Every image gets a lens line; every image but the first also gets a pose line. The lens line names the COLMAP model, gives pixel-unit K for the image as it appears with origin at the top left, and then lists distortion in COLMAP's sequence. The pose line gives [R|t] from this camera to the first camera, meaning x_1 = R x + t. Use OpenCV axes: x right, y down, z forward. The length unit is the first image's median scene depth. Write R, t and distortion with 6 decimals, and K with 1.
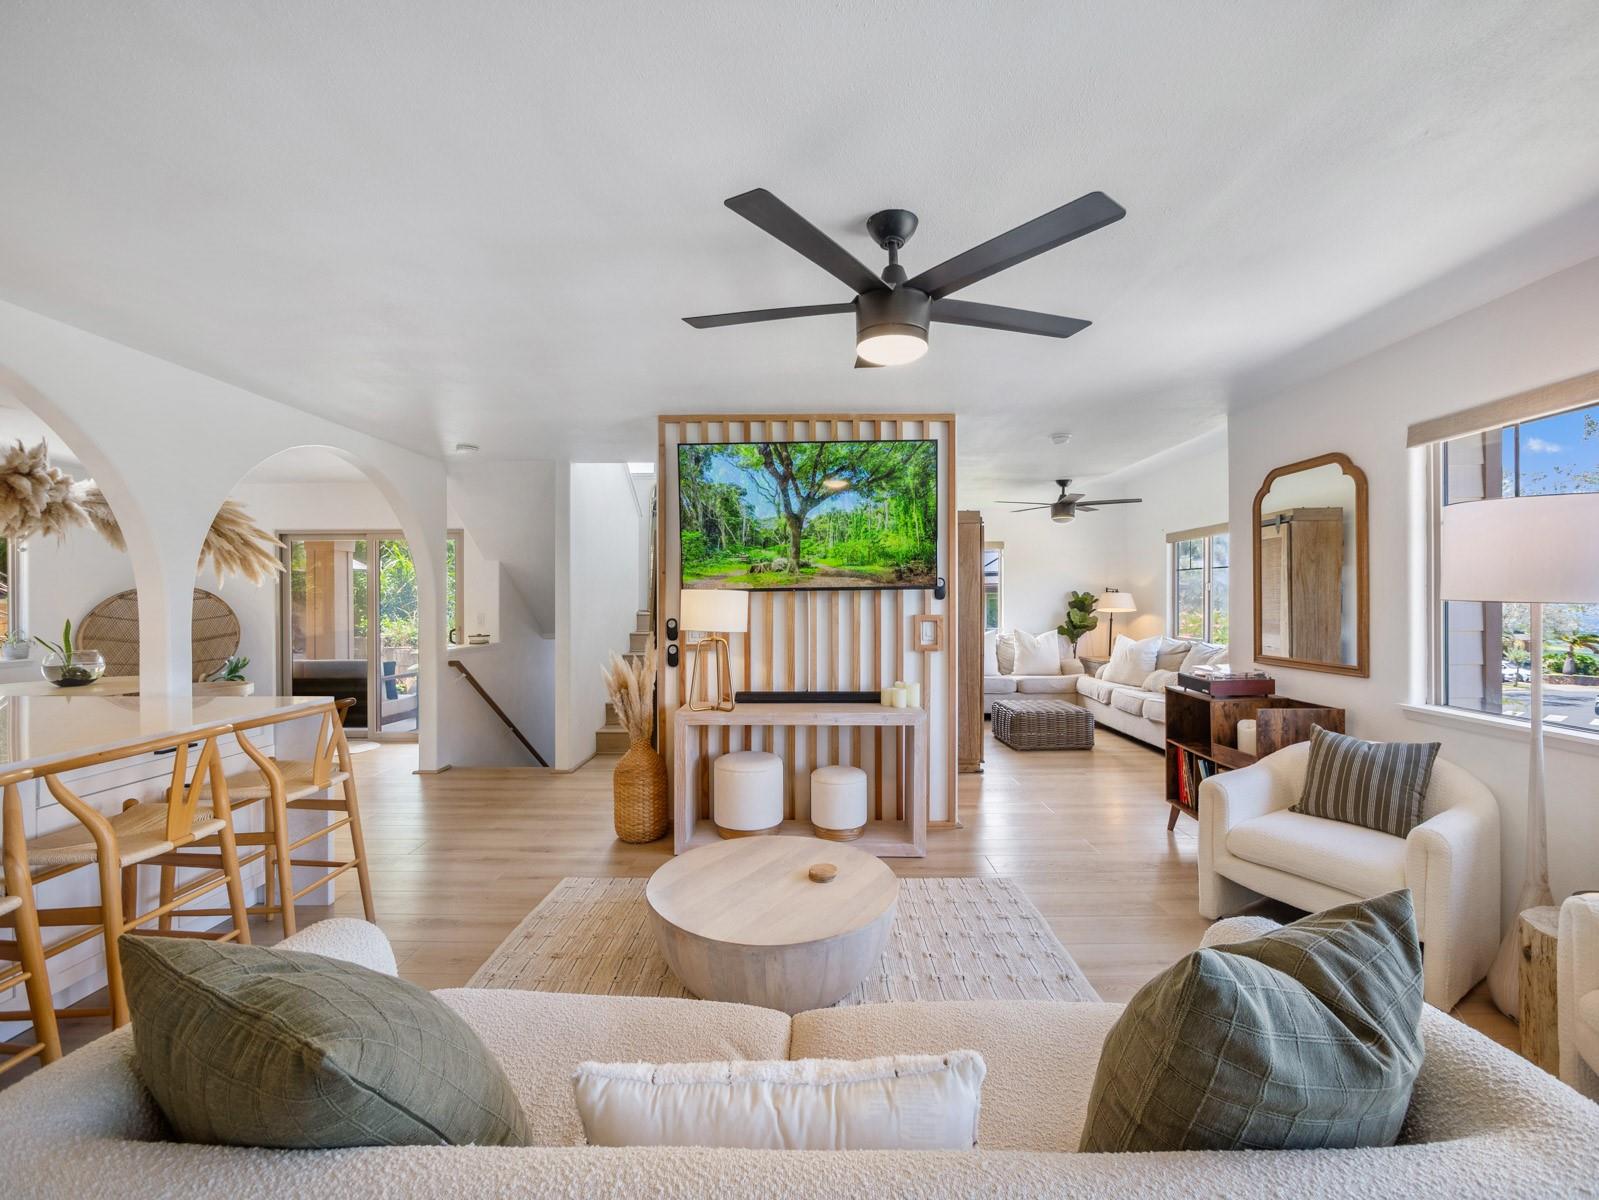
lens RADIAL K [[661.8, 0, 791.1], [0, 661.8, 604.8], [0, 0, 1]] dist [-0.011995, 0.001317]
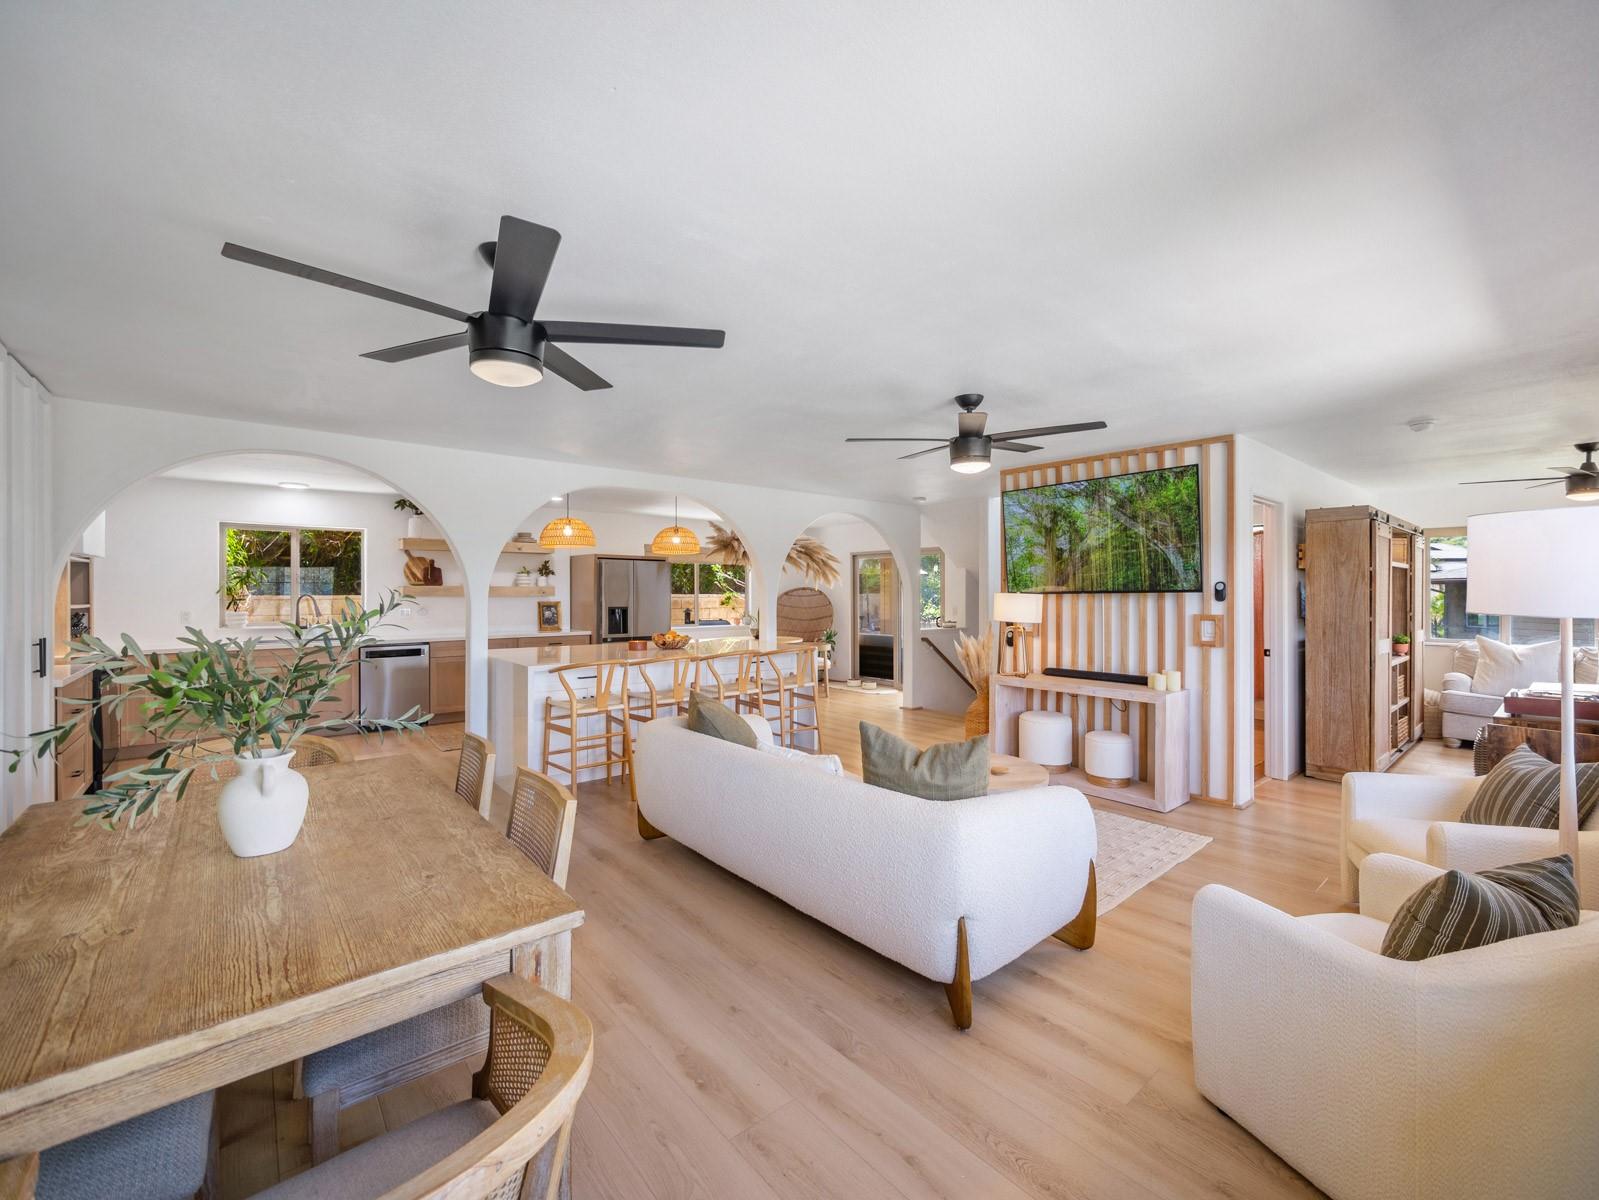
lens RADIAL K [[661.8, 0, 796.8], [0, 661.8, 592.8], [0, 0, 1]] dist [-0.011995, 0.001317]
pose [[0.649100, 0.002081, -0.760701, 0.607692], [-0.007762, 0.999962, -0.003887, -0.012216], [0.760664, 0.008428, 0.649091, -0.272608]]
